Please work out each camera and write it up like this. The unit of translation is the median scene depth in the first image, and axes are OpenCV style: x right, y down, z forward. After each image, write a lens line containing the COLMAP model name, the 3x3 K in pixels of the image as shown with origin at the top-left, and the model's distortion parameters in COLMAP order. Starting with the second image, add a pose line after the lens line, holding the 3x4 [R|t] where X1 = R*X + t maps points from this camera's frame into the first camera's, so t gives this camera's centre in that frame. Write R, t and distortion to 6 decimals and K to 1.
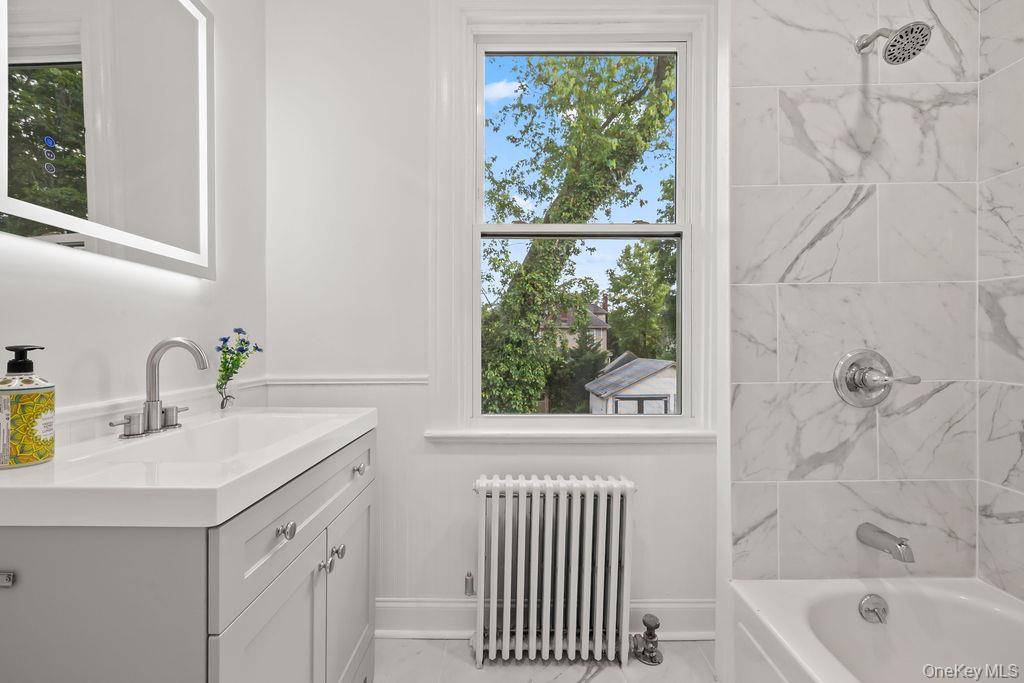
lens RADIAL K [[431.5, 0, 514.1], [0, 431.5, 340.1], [0, 0, 1]] dist [0.001212, 0.000381]
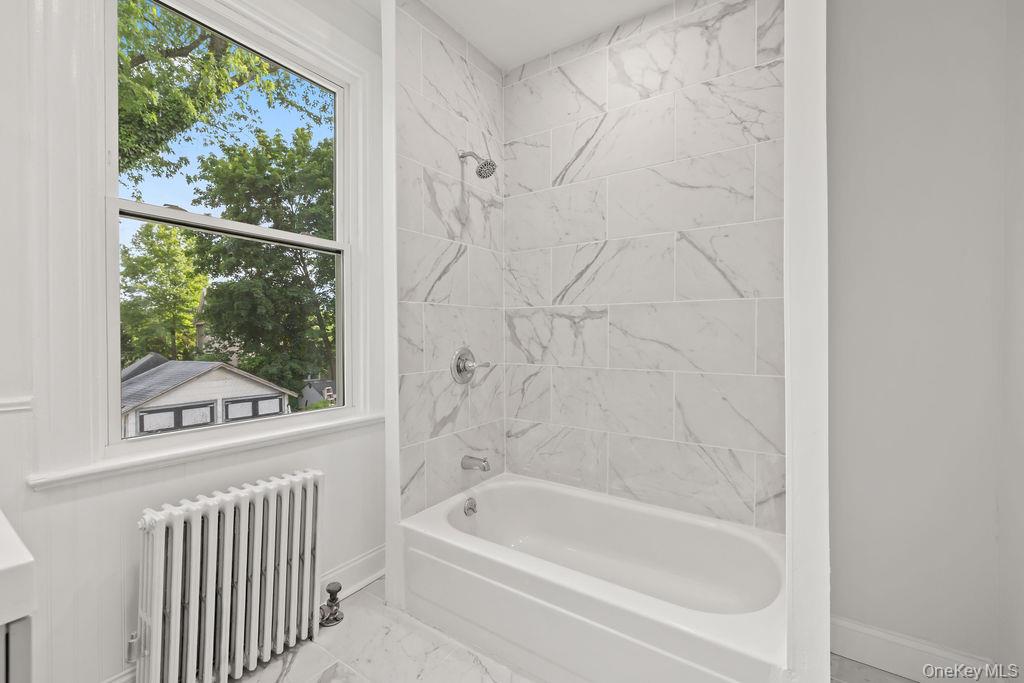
lens RADIAL K [[431.5, 0, 502.6], [0, 431.5, 336.9], [0, 0, 1]] dist [0.001212, 0.000381]
pose [[0.575812, -0.001244, 0.817581, -0.403604], [0.003480, 0.999994, -0.000929, -0.014943], [-0.817574, 0.003381, 0.575813, -0.034140]]
